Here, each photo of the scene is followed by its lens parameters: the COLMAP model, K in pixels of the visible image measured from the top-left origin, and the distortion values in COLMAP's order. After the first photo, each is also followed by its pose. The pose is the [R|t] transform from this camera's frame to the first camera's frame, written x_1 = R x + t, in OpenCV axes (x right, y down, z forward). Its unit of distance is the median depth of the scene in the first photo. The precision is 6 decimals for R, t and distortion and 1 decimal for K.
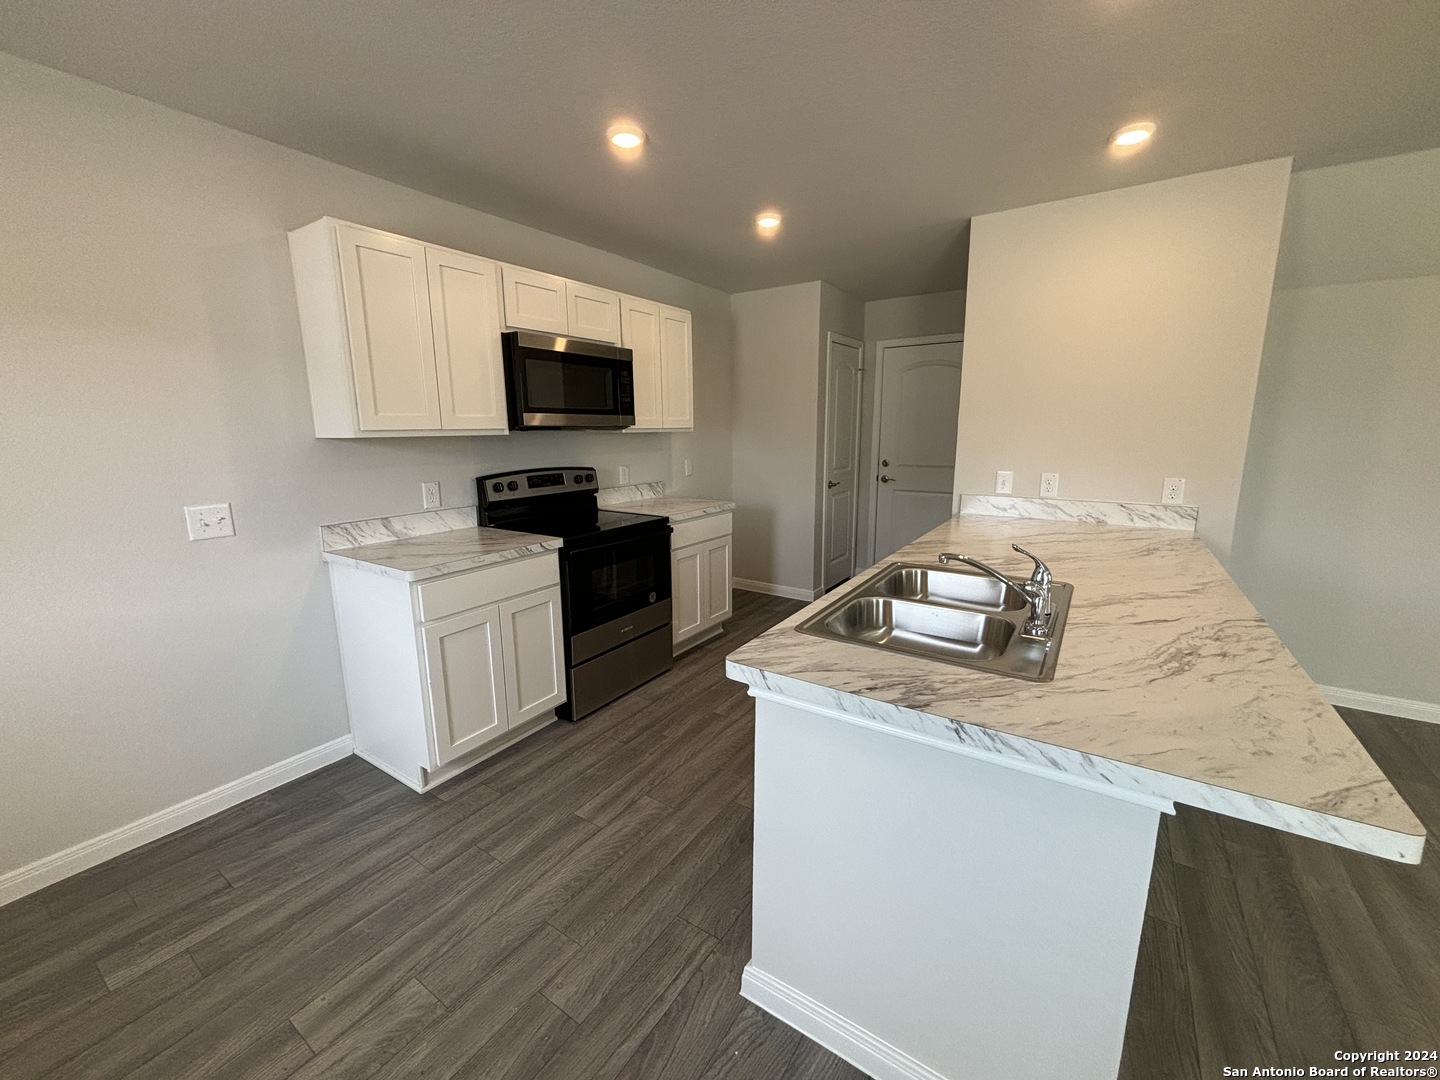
lens RADIAL K [[584.1, 0, 722.6], [0, 584.1, 534.1], [0, 0, 1]] dist [-0.000954, 0.000644]
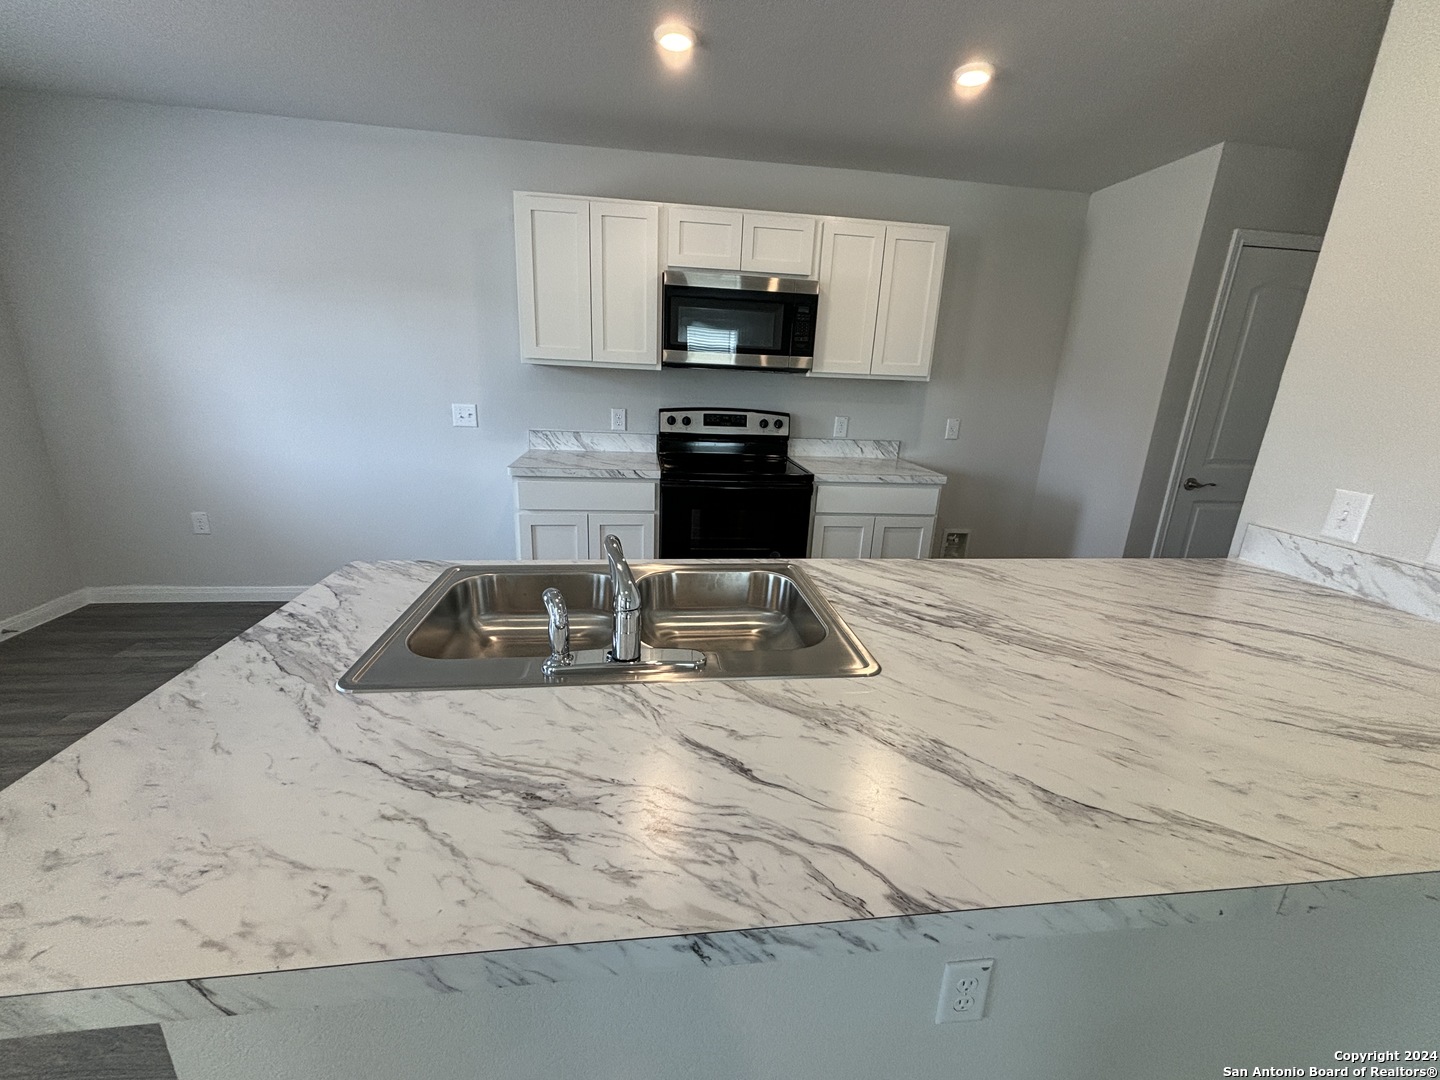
lens RADIAL K [[584.1, 0, 719.2], [0, 584.1, 535.7], [0, 0, 1]] dist [-0.000954, 0.000644]
pose [[0.650588, 0.238903, -0.720875, 0.600841], [-0.185833, 0.970454, 0.153902, -0.062126], [0.736343, 0.033836, 0.675762, 0.376895]]
